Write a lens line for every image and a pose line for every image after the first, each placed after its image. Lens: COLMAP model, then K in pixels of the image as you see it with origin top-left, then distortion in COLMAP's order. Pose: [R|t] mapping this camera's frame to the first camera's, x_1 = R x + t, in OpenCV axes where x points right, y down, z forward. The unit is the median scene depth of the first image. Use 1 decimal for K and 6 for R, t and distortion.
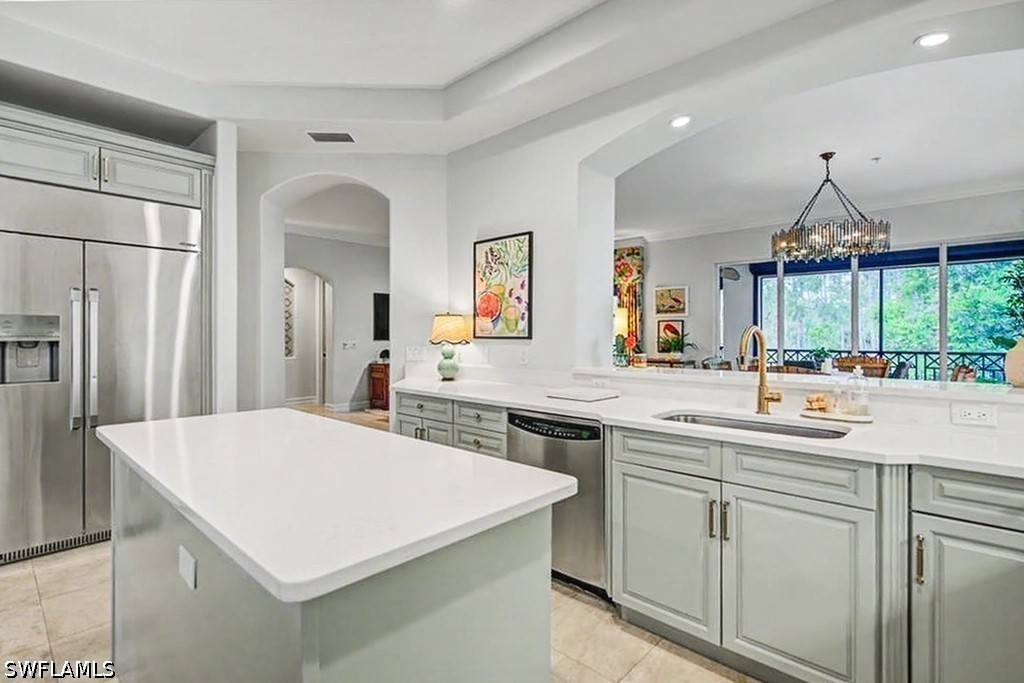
lens RADIAL K [[484.2, 0, 514.5], [0, 484.2, 339.0], [0, 0, 1]] dist [0.000642, -0.002555]
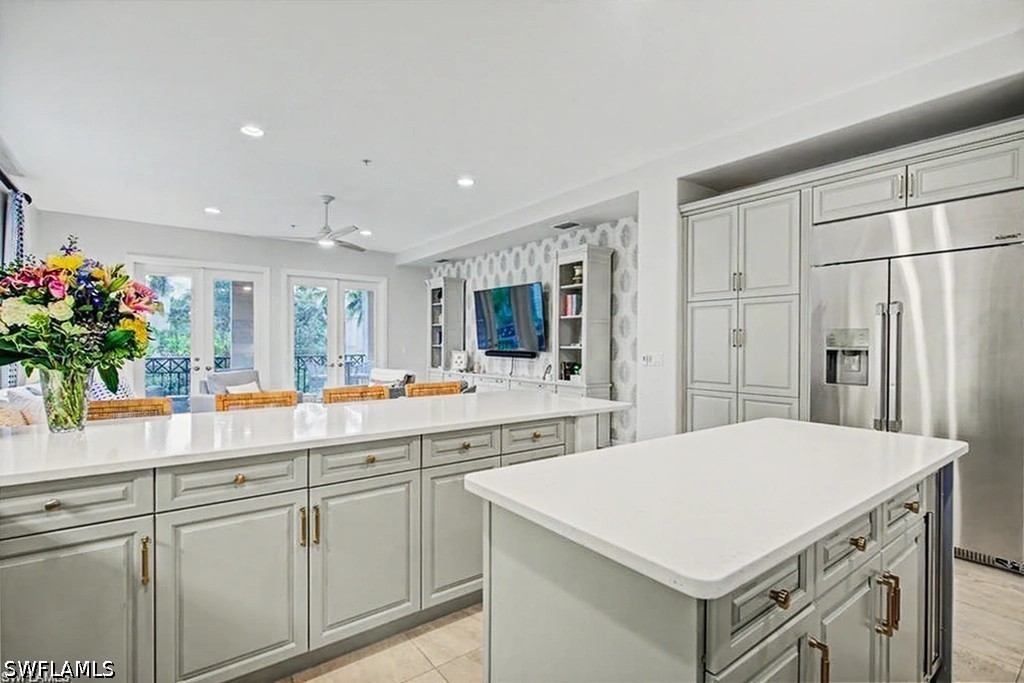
lens RADIAL K [[484.2, 0, 516.6], [0, 484.2, 346.3], [0, 0, 1]] dist [0.000642, -0.002555]
pose [[-0.174979, 0.004900, -0.984560, 0.298985], [-0.010655, 0.999920, 0.006870, -0.003816], [0.984514, 0.011693, -0.174913, 0.334763]]
